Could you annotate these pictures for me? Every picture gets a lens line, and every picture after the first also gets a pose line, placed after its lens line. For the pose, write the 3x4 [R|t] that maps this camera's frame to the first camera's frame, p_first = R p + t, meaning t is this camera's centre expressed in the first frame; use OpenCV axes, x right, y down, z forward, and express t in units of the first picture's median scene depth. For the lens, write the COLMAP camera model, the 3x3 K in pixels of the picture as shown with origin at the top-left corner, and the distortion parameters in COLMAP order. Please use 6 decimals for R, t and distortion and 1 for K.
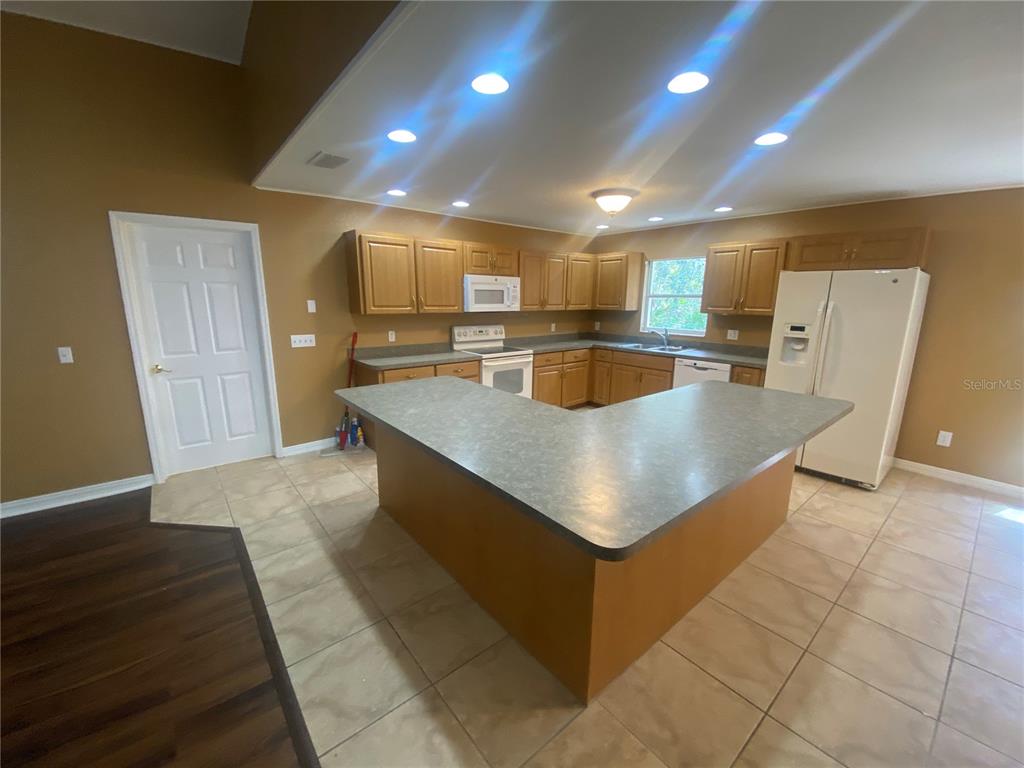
lens RADIAL K [[415.8, 0, 511.1], [0, 415.8, 386.7], [0, 0, 1]] dist [0.009492, -0.015367]
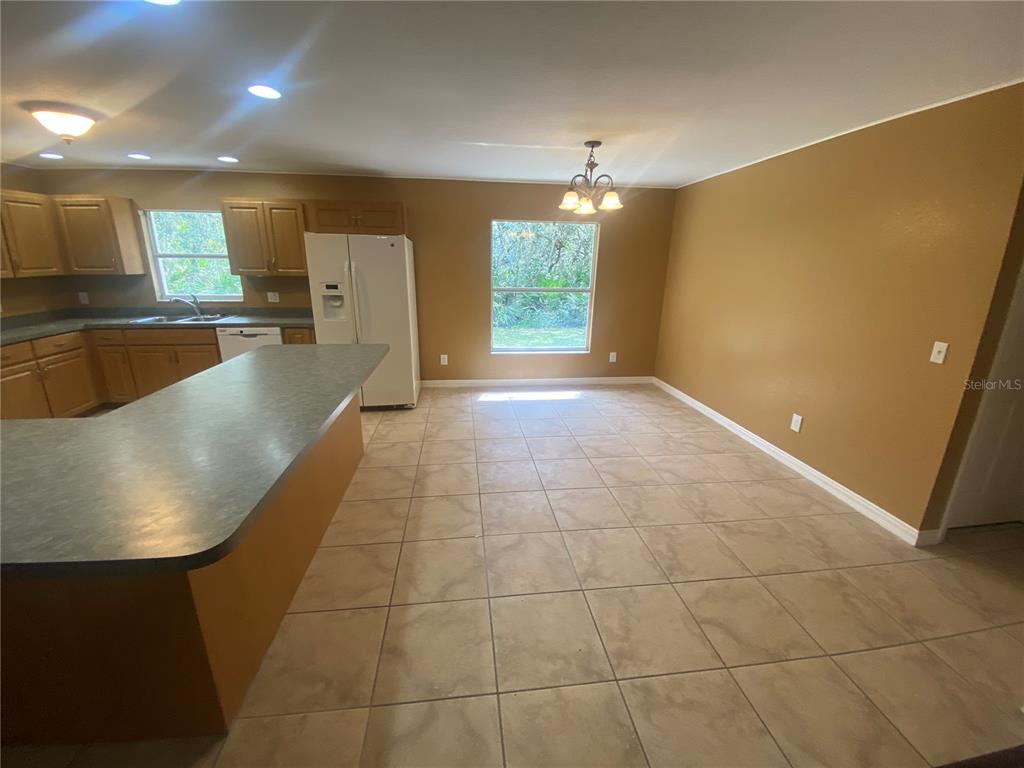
lens RADIAL K [[424.0, 0, 512.0], [0, 424.0, 384.0], [0, 0, 1]] dist [-0.000219, -0.009842]
pose [[0.541908, -0.230927, 0.808089, -0.013988], [0.168569, 0.971836, 0.164678, 0.004170], [-0.823359, 0.046978, 0.565573, -0.009363]]
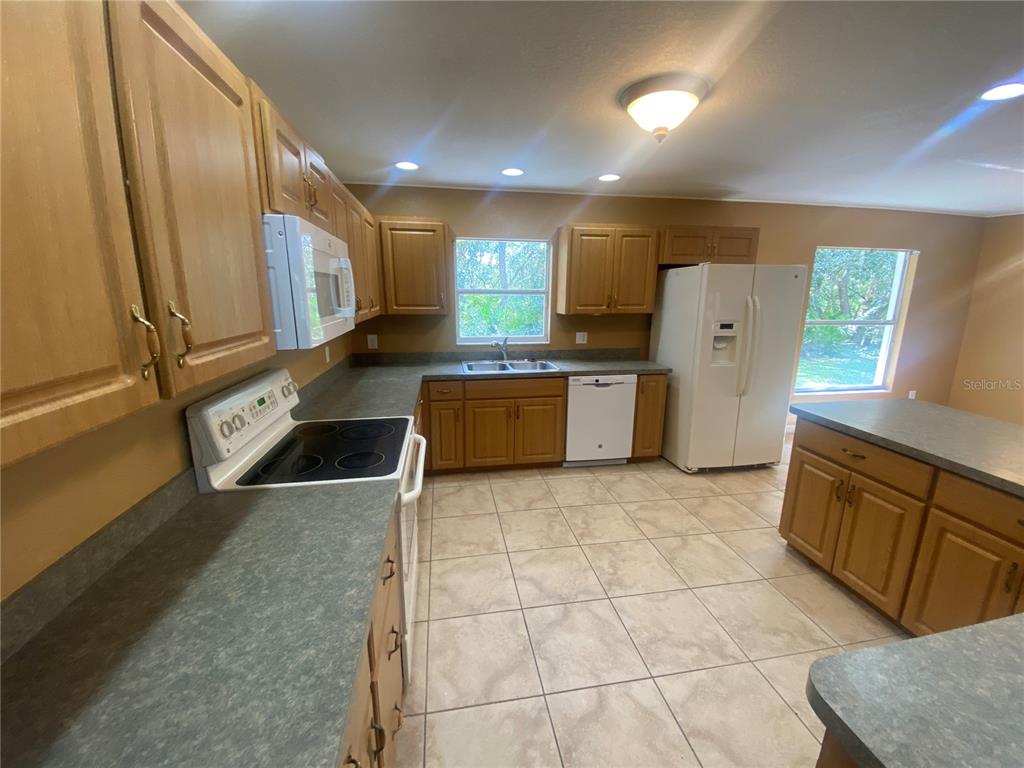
lens RADIAL K [[416.4, 0, 514.4], [0, 416.4, 378.8], [0, 0, 1]] dist [0.085275, -0.000022]
pose [[0.497041, -0.182380, 0.848344, -0.304763], [0.181394, 0.977901, 0.103954, -0.175464], [-0.848555, 0.102215, 0.519140, 0.770157]]
